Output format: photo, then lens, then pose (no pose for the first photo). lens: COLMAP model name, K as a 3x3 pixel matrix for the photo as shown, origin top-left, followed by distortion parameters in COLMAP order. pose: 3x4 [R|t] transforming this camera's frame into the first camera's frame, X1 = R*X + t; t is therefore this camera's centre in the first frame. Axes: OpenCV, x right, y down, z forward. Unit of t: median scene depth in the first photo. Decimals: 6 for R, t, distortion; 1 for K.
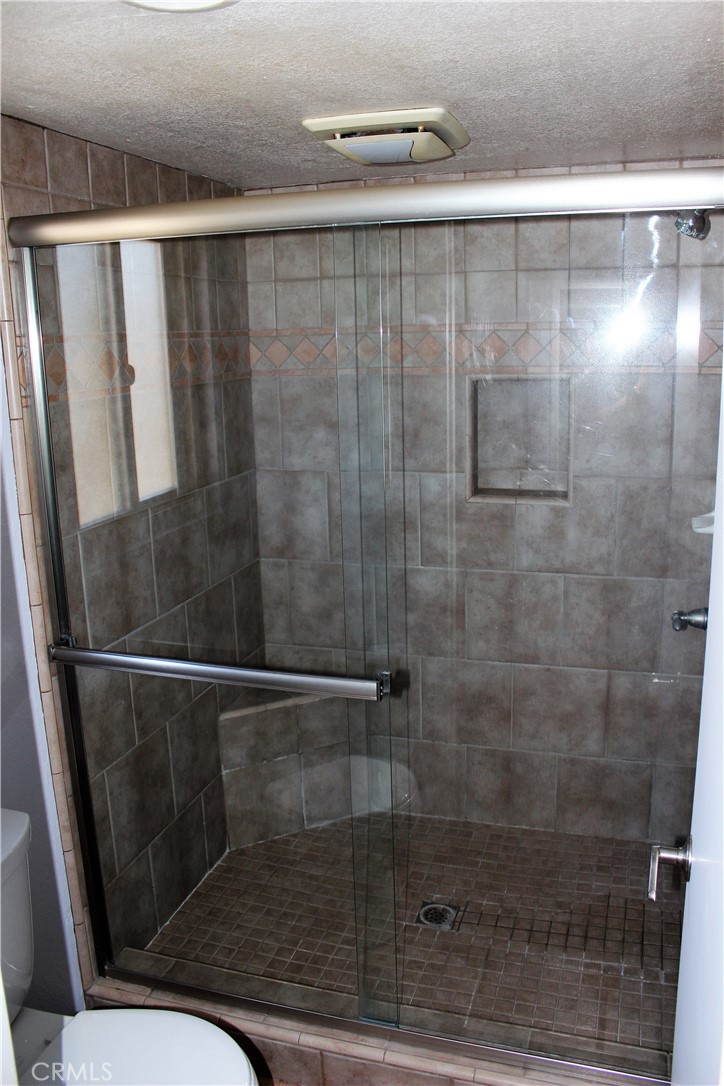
lens RADIAL K [[900.4, 0, 365.0], [0, 900.4, 526.6], [0, 0, 1]] dist [-0.165642, 0.153540]
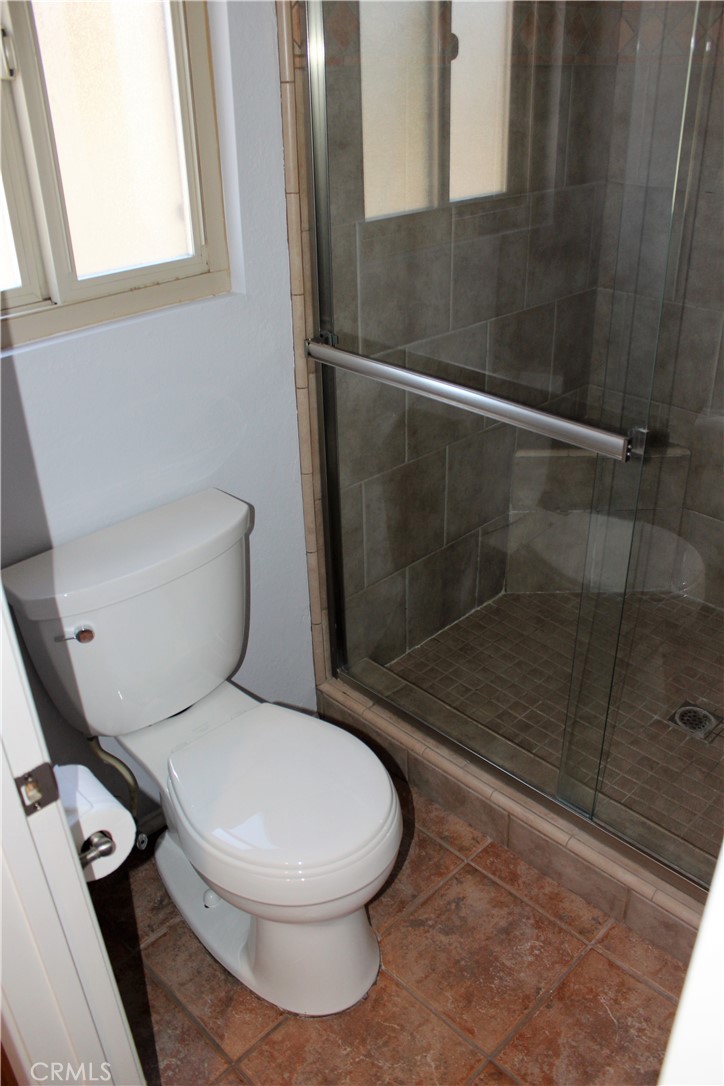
lens RADIAL K [[900.4, 0, 365.0], [0, 900.4, 526.6], [0, 0, 1]] dist [-0.165642, 0.153540]
pose [[0.886687, 0.229830, -0.401203, 0.105168], [-0.105428, 0.945350, 0.308543, 0.018770], [0.450190, -0.231283, 0.862460, 0.132744]]
